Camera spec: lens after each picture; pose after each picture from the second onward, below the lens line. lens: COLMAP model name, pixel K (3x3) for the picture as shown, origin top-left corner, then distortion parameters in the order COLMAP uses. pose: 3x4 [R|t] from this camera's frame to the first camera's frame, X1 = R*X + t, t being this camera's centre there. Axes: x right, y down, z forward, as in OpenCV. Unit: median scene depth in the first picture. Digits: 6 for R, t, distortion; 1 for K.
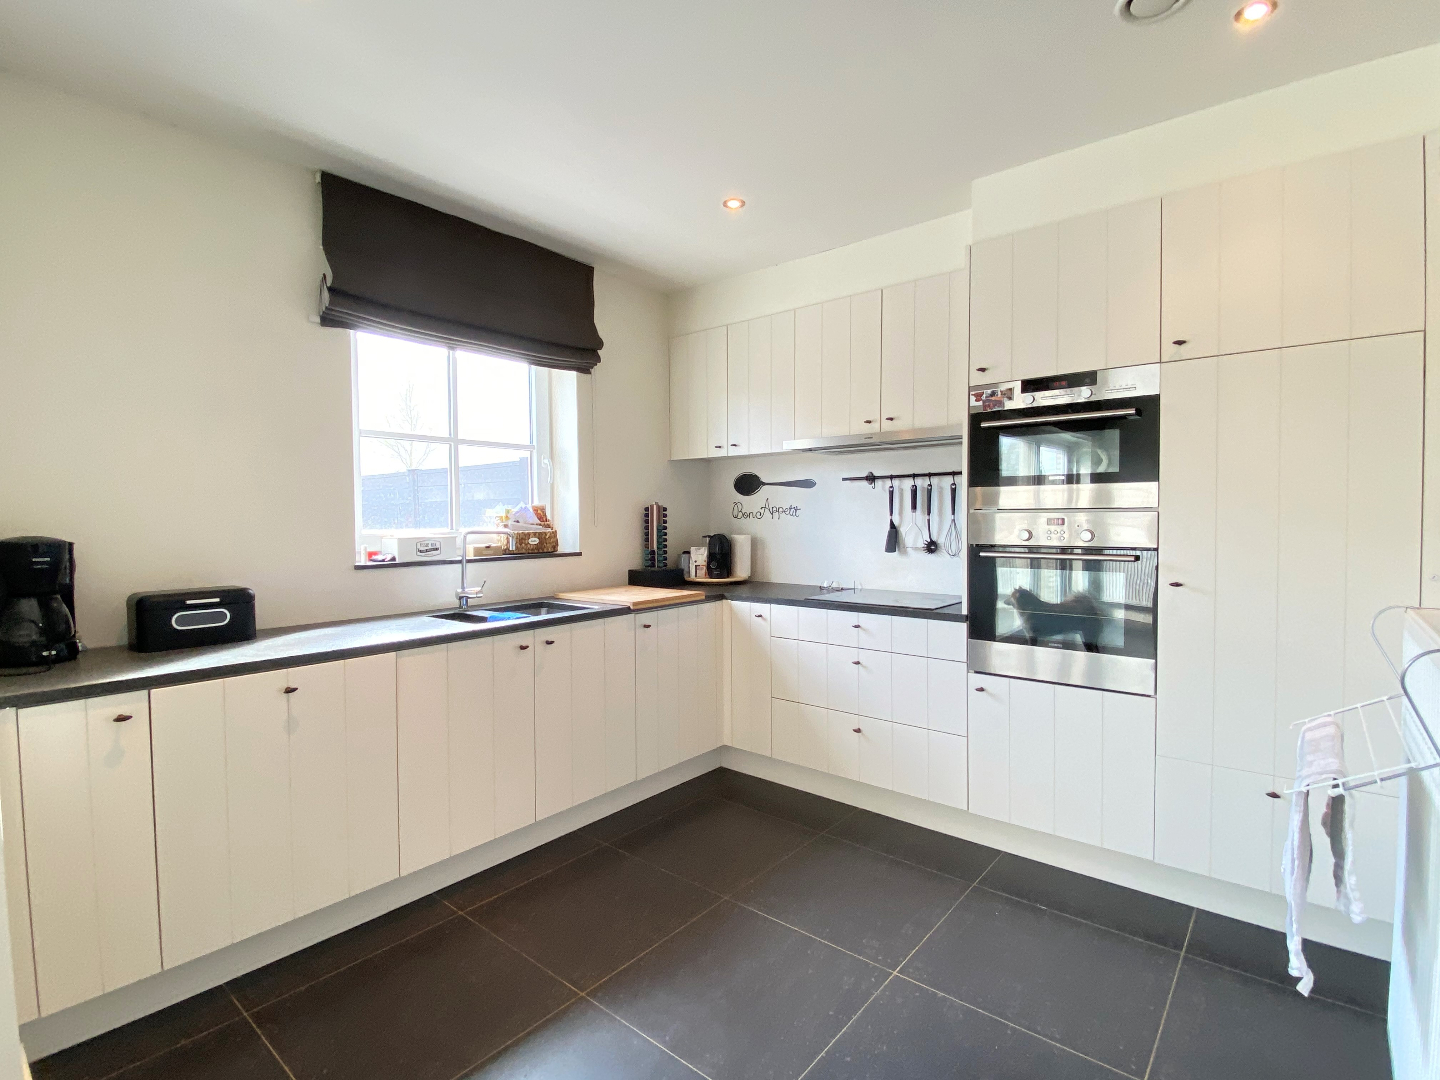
lens RADIAL K [[699.5, 0, 720.0], [0, 699.5, 540.0], [0, 0, 1]] dist [0.068941, -0.000169]
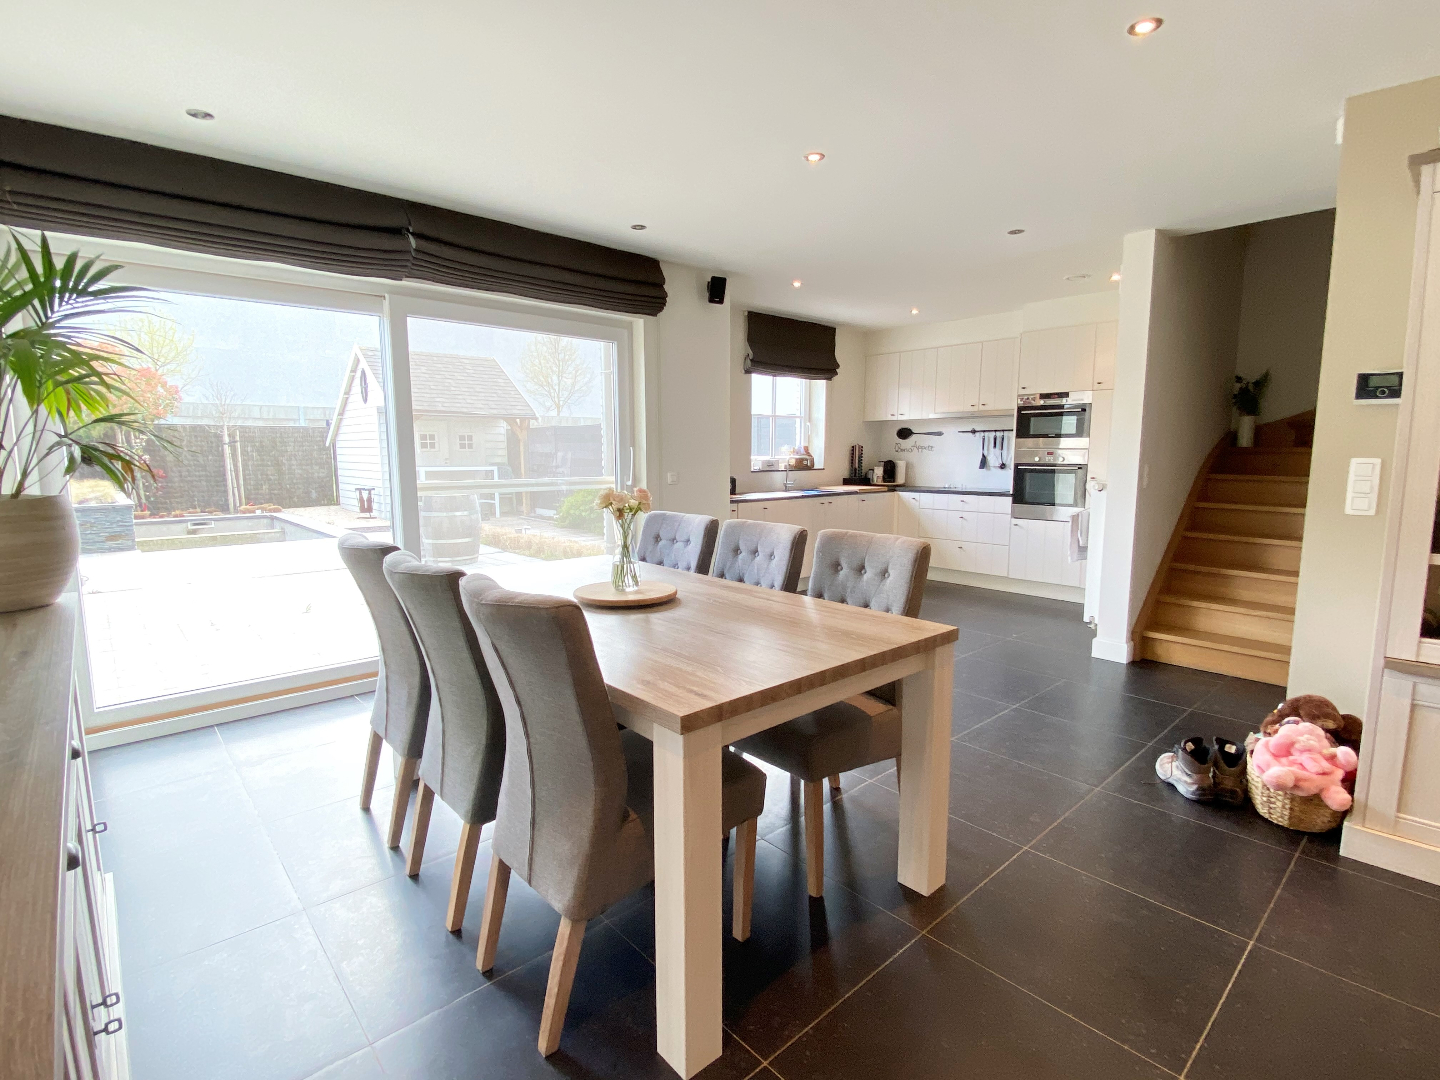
lens RADIAL K [[699.5, 0, 720.0], [0, 699.5, 540.0], [0, 0, 1]] dist [0.068941, -0.000169]
pose [[0.990153, 0.024125, -0.137898, -0.214218], [-0.011106, 0.995472, 0.094407, 0.036897], [0.139551, -0.091946, 0.985937, -1.114065]]
